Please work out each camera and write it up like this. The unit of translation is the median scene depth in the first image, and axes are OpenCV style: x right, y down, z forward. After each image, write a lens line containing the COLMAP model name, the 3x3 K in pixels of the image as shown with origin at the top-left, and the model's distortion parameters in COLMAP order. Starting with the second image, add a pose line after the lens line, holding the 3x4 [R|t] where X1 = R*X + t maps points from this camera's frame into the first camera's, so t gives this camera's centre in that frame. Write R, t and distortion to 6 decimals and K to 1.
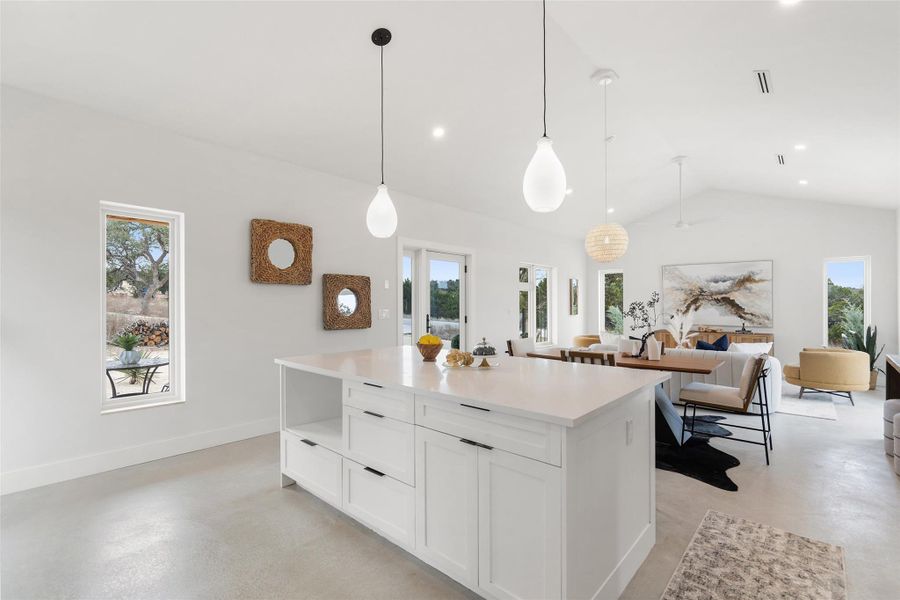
lens RADIAL K [[409.8, 0, 448.4], [0, 409.8, 300.4], [0, 0, 1]] dist [-0.004303, 0.003377]
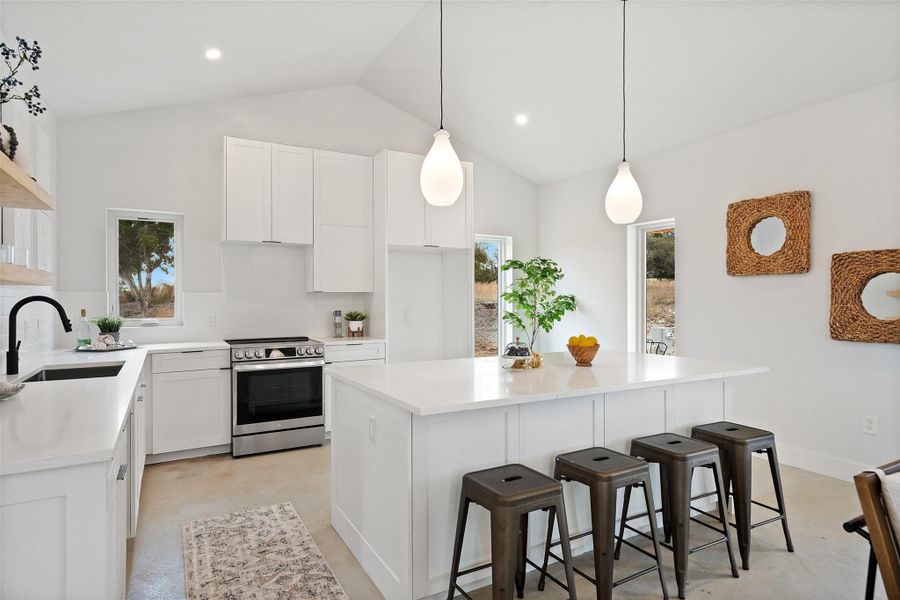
lens RADIAL K [[503.3, 0, 454.2], [0, 503.3, 299.1], [0, 0, 1]] dist [0.002610, 0.000118]
pose [[-0.307807, -0.002693, -0.951445, 0.386585], [0.007957, 0.999954, -0.005404, 0.004028], [0.951416, -0.009234, -0.307771, 0.397160]]
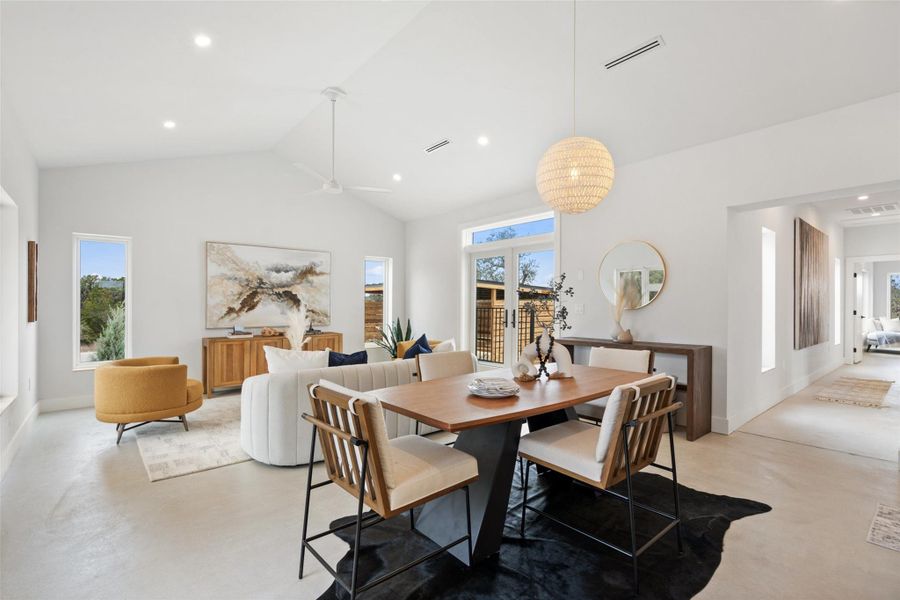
lens RADIAL K [[409.8, 0, 454.9], [0, 409.8, 301.6], [0, 0, 1]] dist [-0.004303, 0.003377]
pose [[0.126155, 0.003130, 0.992006, -0.093268], [-0.003960, 0.999989, -0.002652, 0.014201], [-0.992003, -0.003593, 0.126166, 0.586314]]
